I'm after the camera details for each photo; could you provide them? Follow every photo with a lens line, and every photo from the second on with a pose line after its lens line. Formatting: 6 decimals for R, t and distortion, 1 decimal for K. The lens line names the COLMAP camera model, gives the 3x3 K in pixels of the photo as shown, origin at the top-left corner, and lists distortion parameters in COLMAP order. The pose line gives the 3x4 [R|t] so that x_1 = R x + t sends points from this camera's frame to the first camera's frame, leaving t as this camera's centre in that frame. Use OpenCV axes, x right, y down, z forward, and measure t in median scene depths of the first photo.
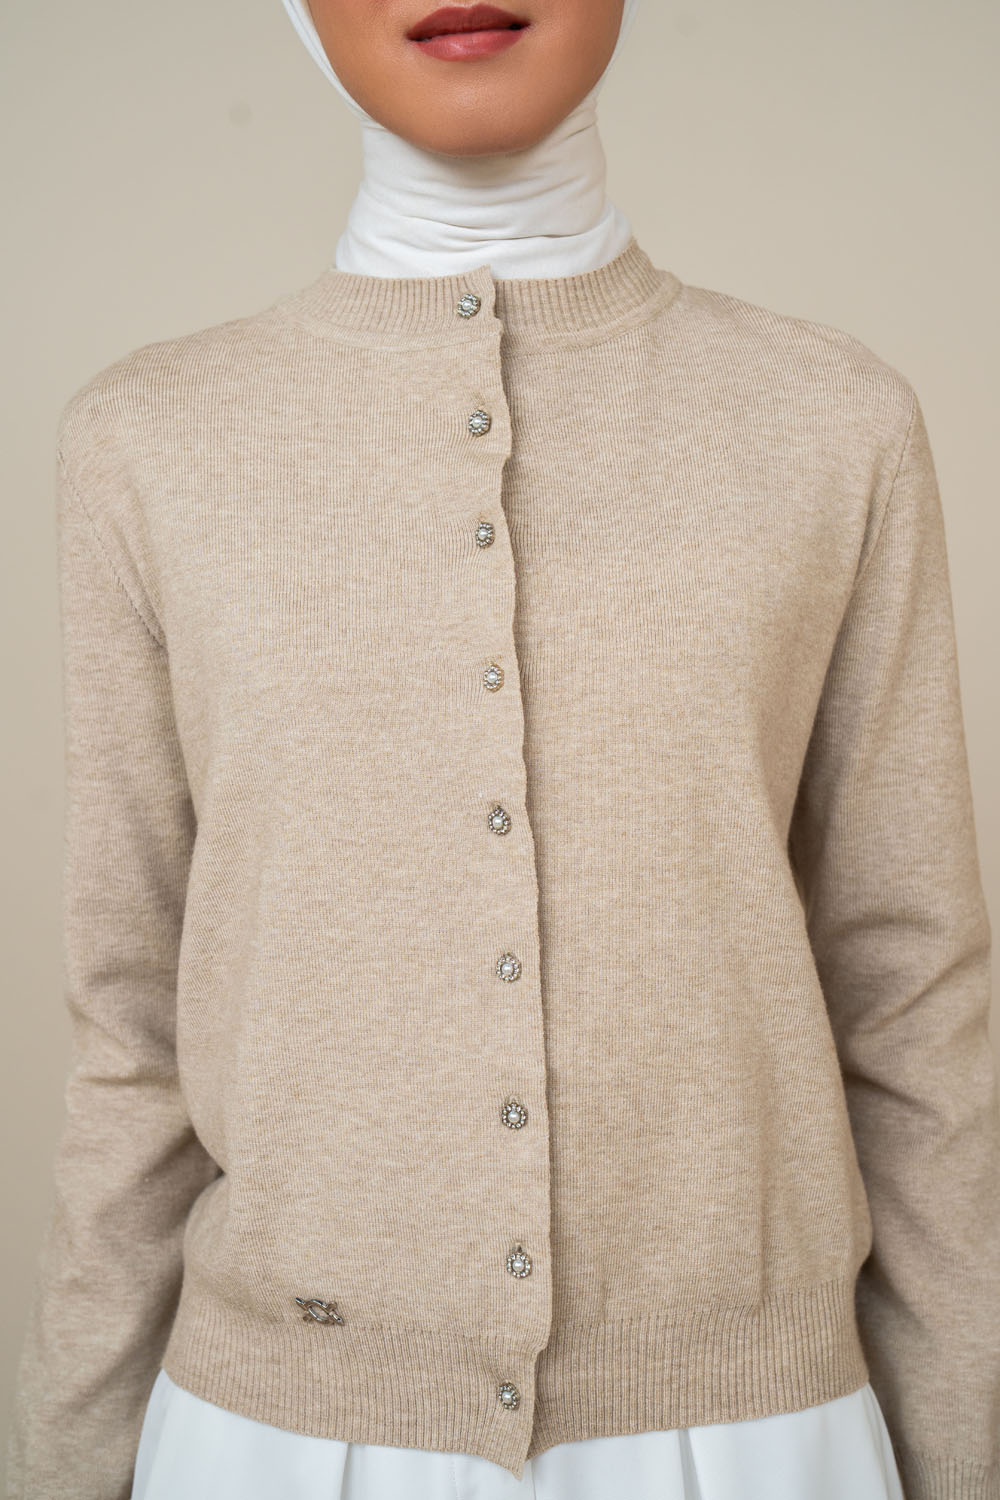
lens RADIAL K [[2170.8, 0, 500.0], [0, 2170.8, 750.0], [0, 0, 1]] dist [-0.543157, 5.065885]
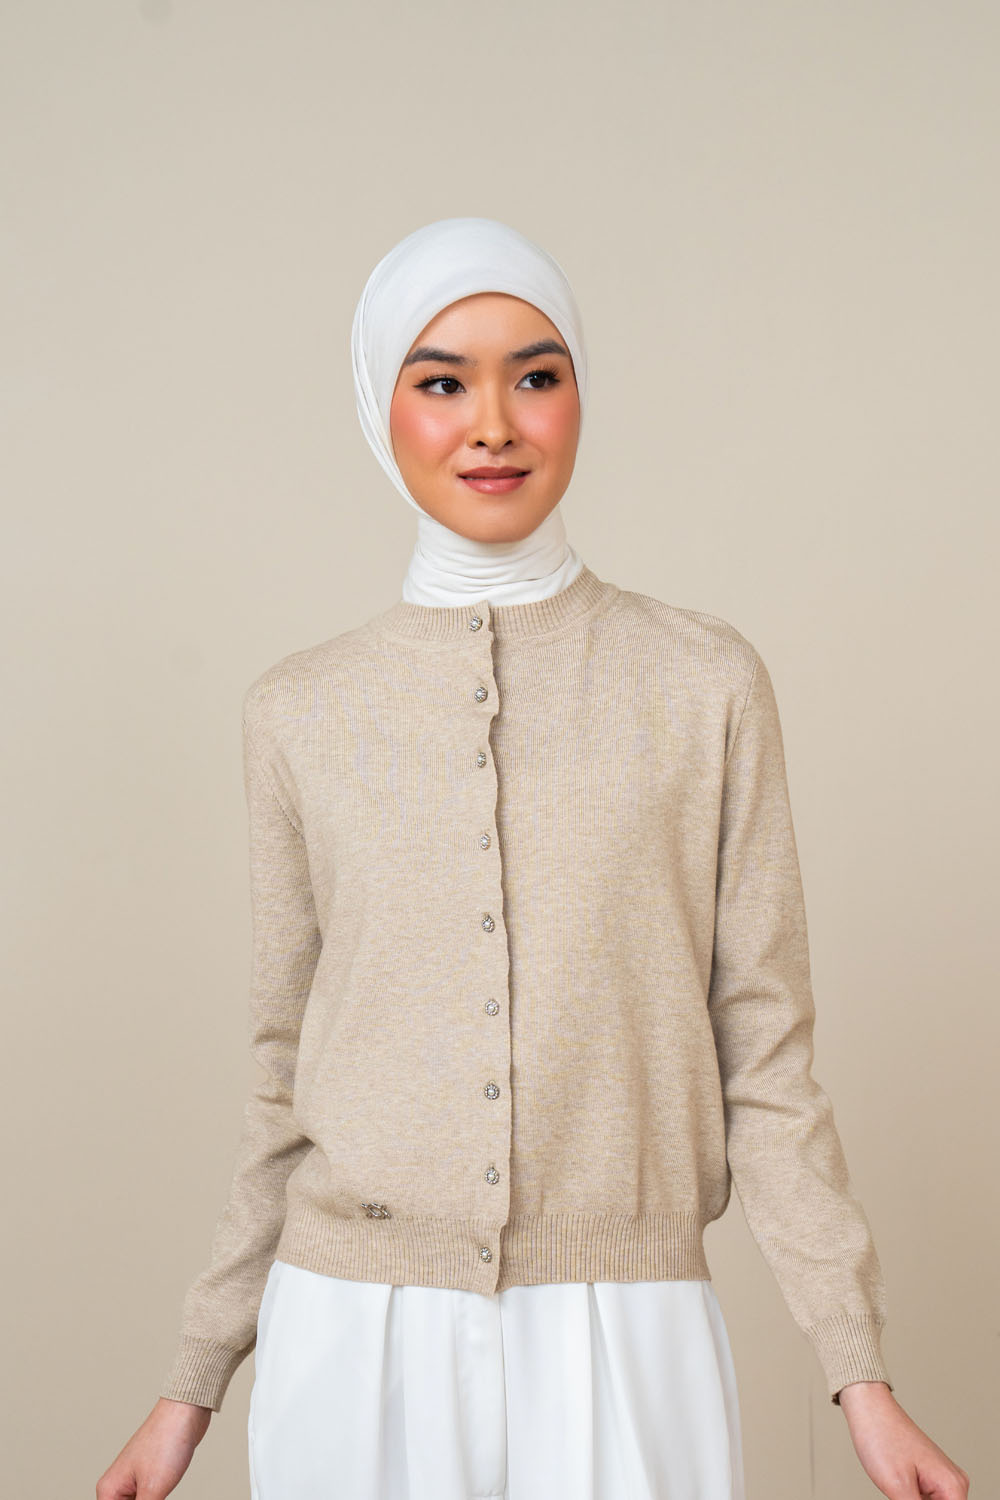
lens RADIAL K [[2191.1, 0, 500.0], [0, 2191.1, 750.0], [0, 0, 1]] dist [0.005648, 0.009363]
pose [[0.999497, 0.019793, -0.024792, 0.050489], [-0.021060, 0.998428, -0.051938, -0.014778], [0.023725, 0.052434, 0.998343, -0.768258]]
